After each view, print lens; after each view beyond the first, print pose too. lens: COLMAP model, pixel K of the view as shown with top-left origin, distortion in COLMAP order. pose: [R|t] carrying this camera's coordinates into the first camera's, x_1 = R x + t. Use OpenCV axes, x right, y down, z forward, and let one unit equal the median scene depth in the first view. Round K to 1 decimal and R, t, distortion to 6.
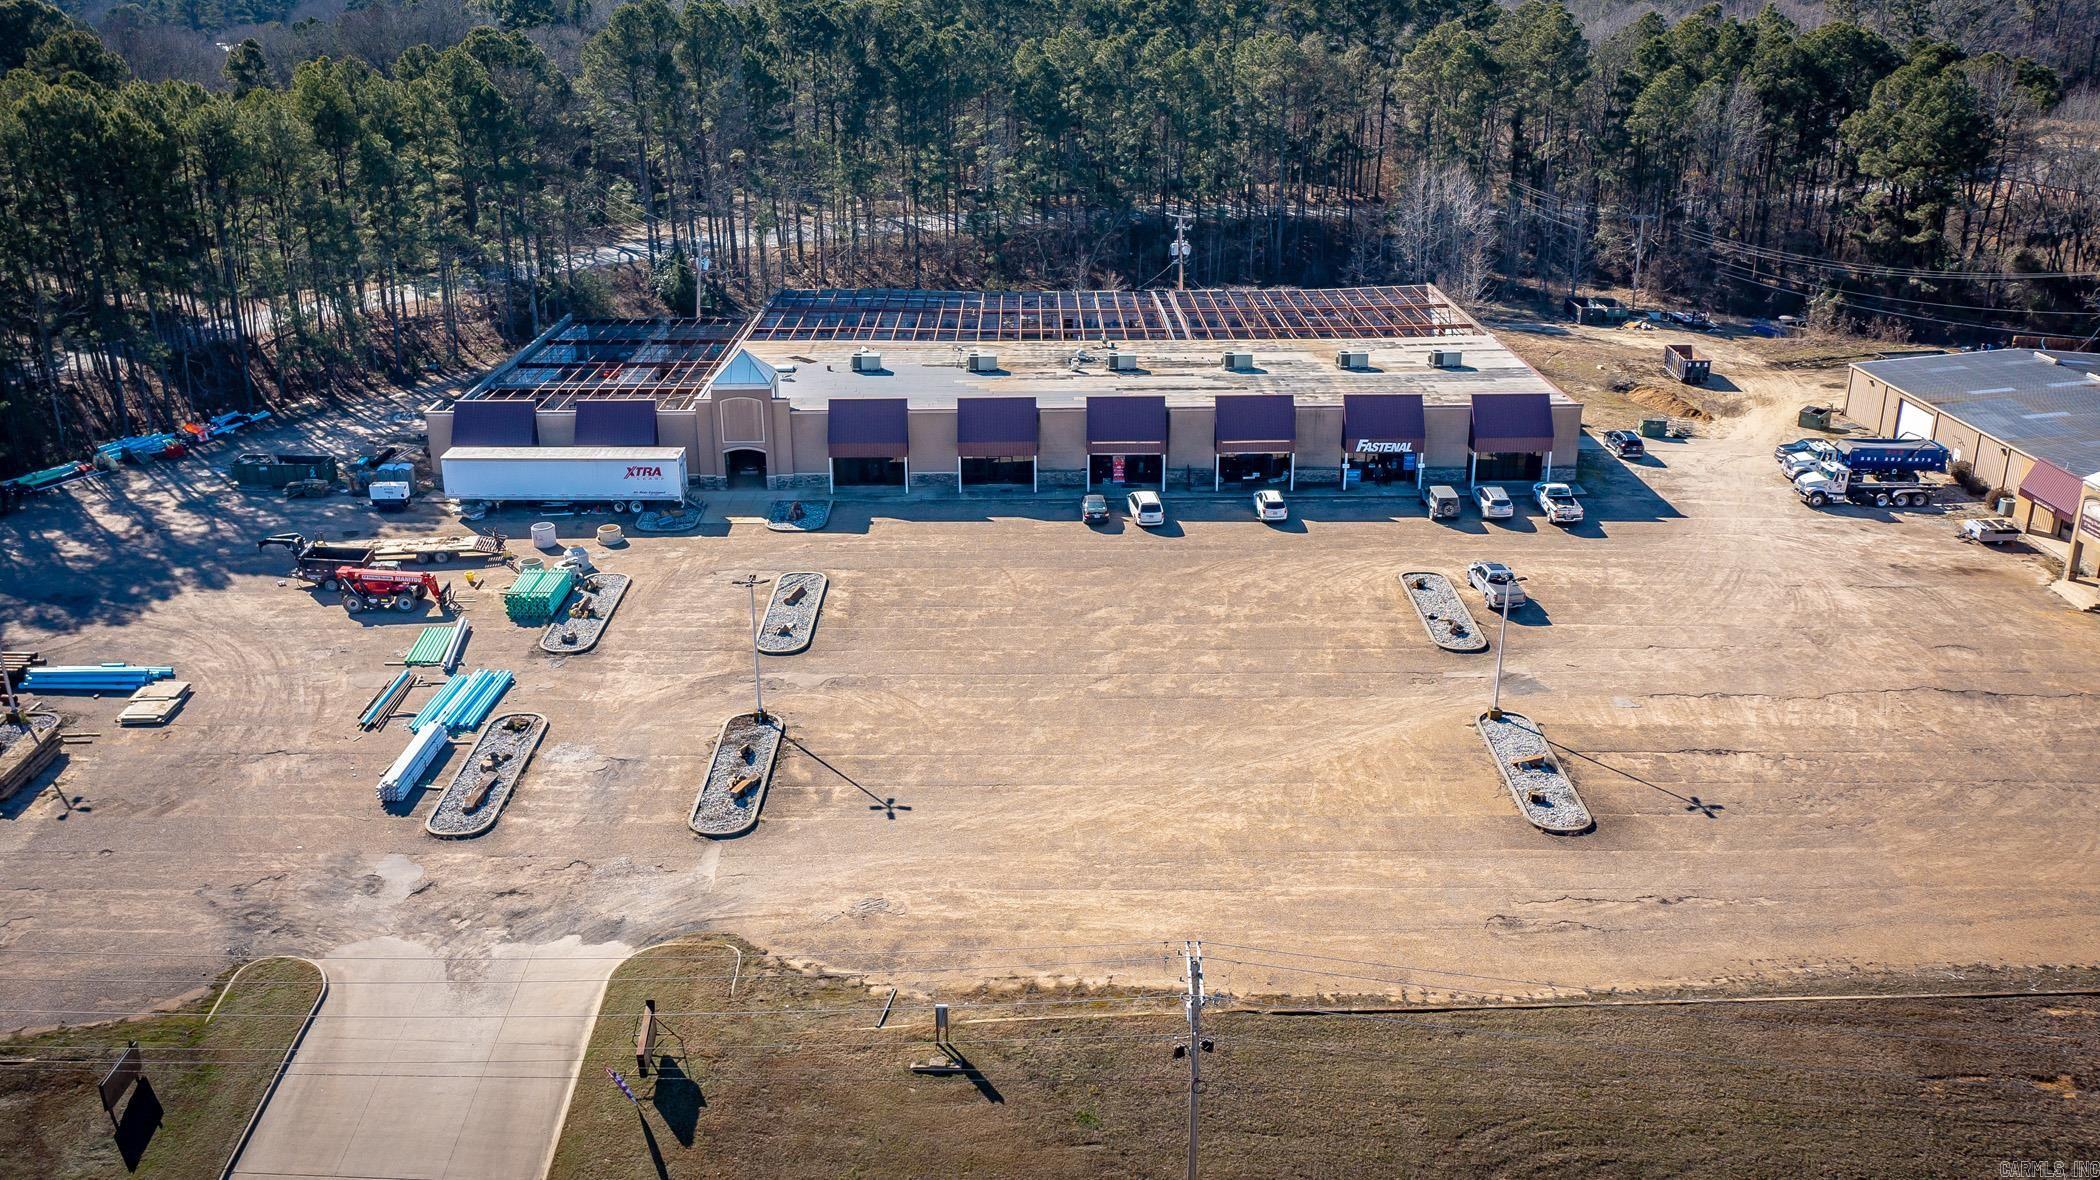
lens RADIAL K [[1652.8, 0, 1050.0], [0, 1652.8, 590.0], [0, 0, 1]] dist [0.007455, 0.013514]
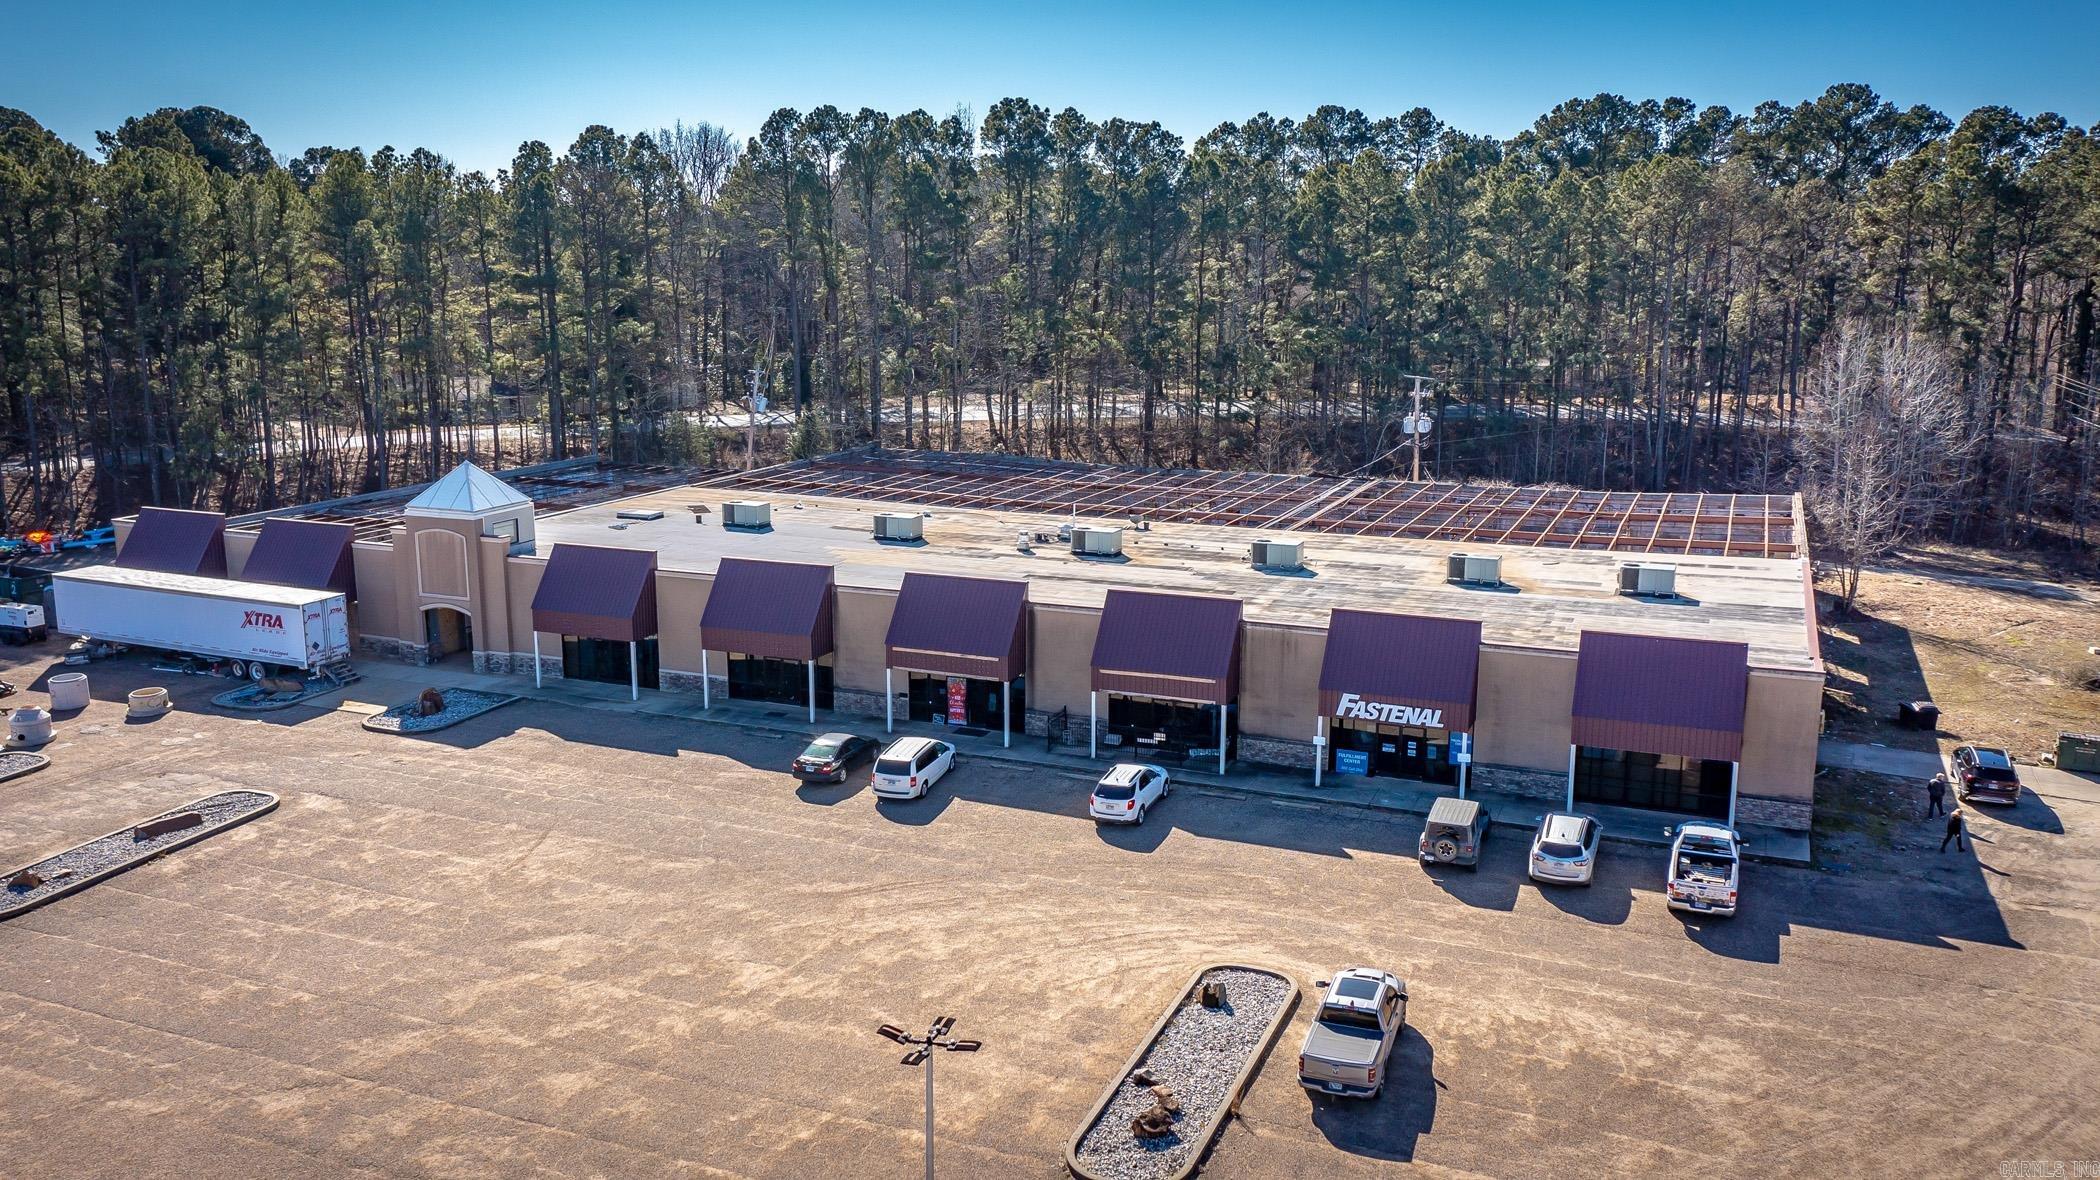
lens RADIAL K [[1652.8, 0, 1050.0], [0, 1652.8, 590.0], [0, 0, 1]] dist [0.007455, 0.013514]
pose [[0.916494, 0.085312, -0.390845, 0.314940], [-0.146723, 0.980597, -0.130011, -0.042406], [0.372170, 0.176500, 0.911228, 0.495004]]
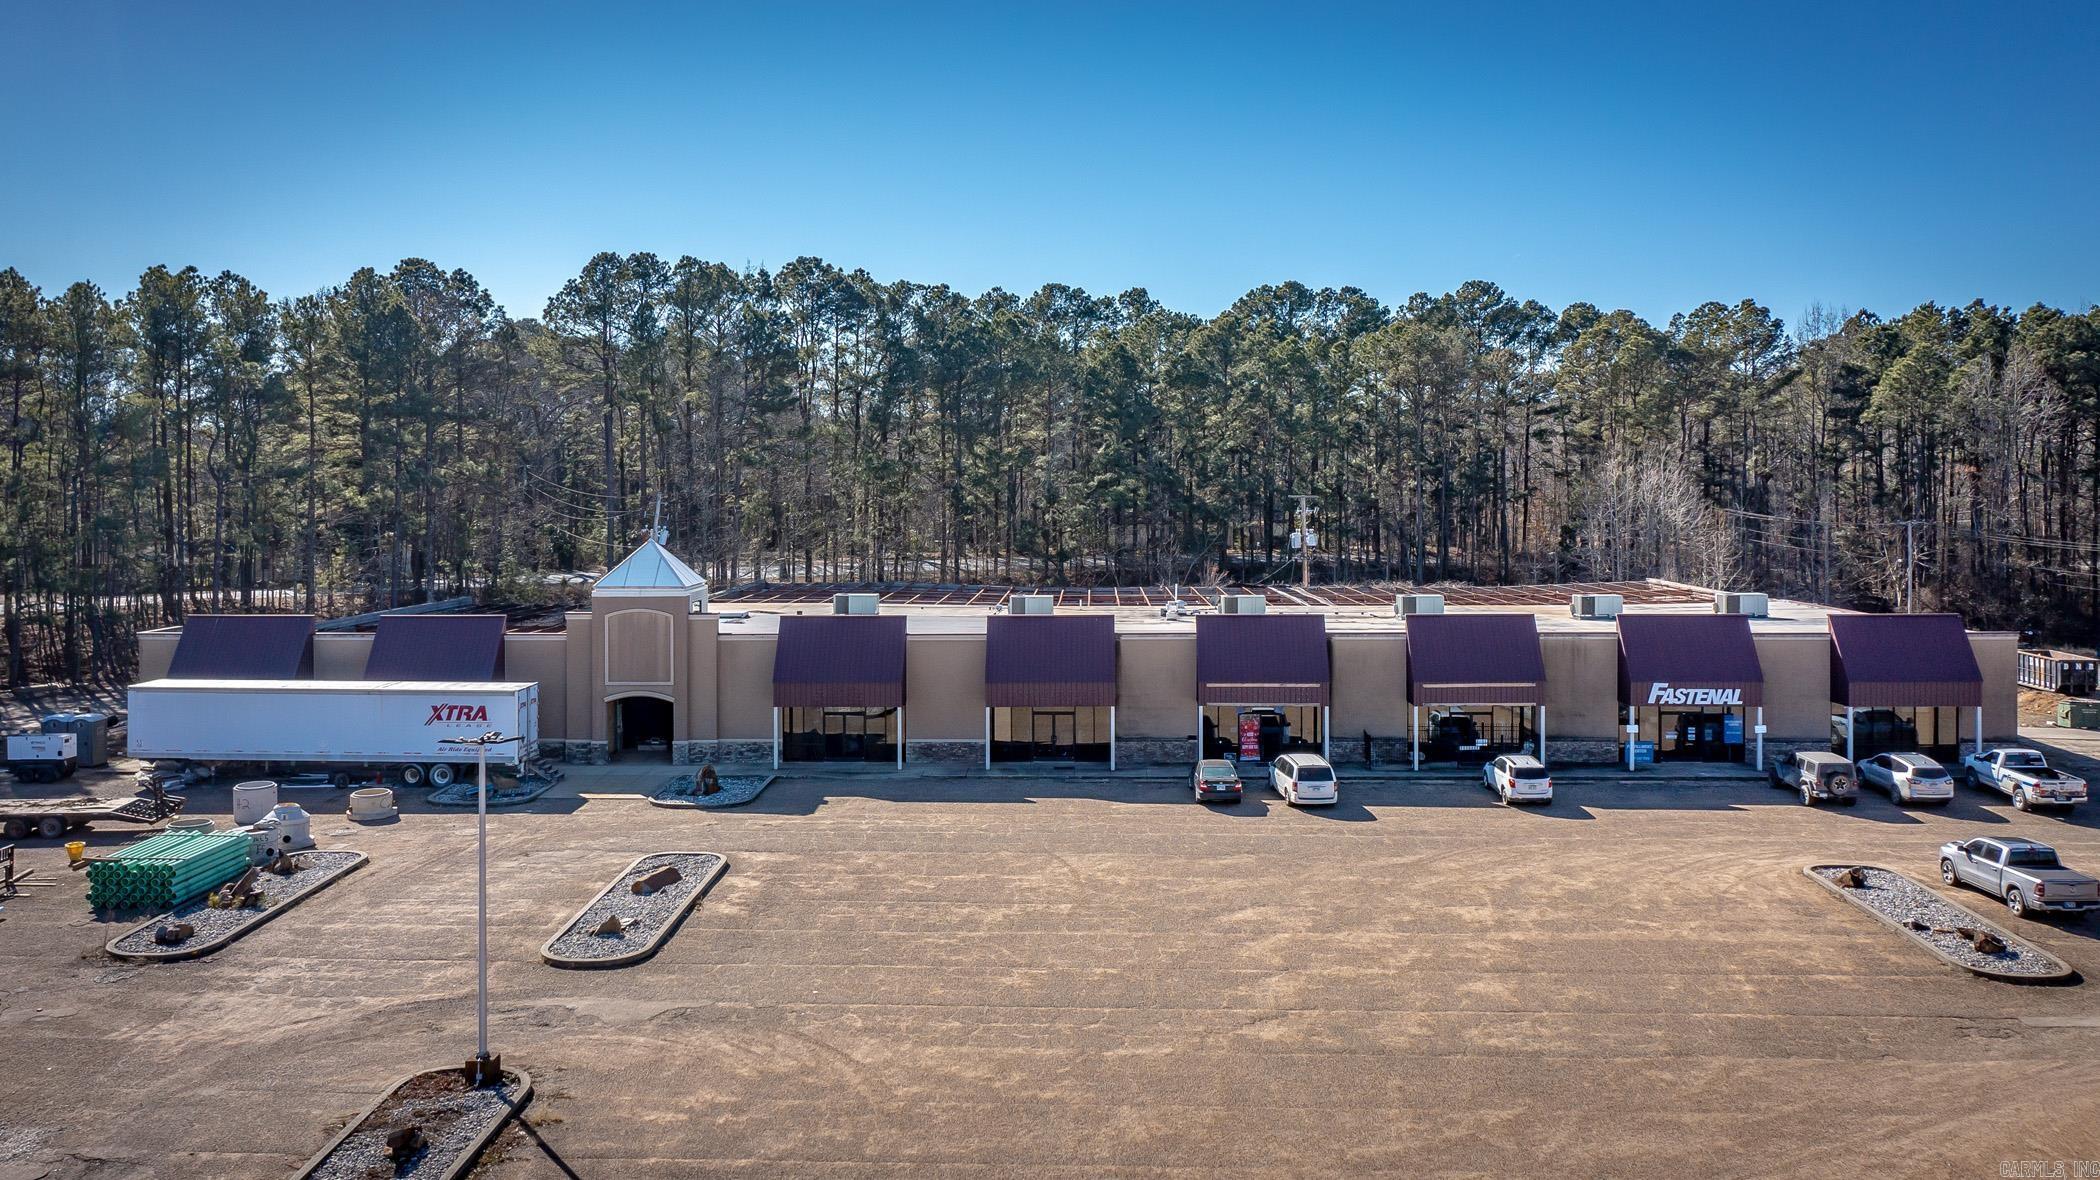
lens RADIAL K [[1693.0, 0, 1050.4], [0, 1693.0, 514.7], [0, 0, 1]] dist [0.006747, 0.003474]
pose [[0.999201, 0.000518, -0.039961, -0.007227], [-0.014107, 0.940121, -0.340548, 0.066326], [0.037391, 0.340840, 0.939378, 0.405790]]
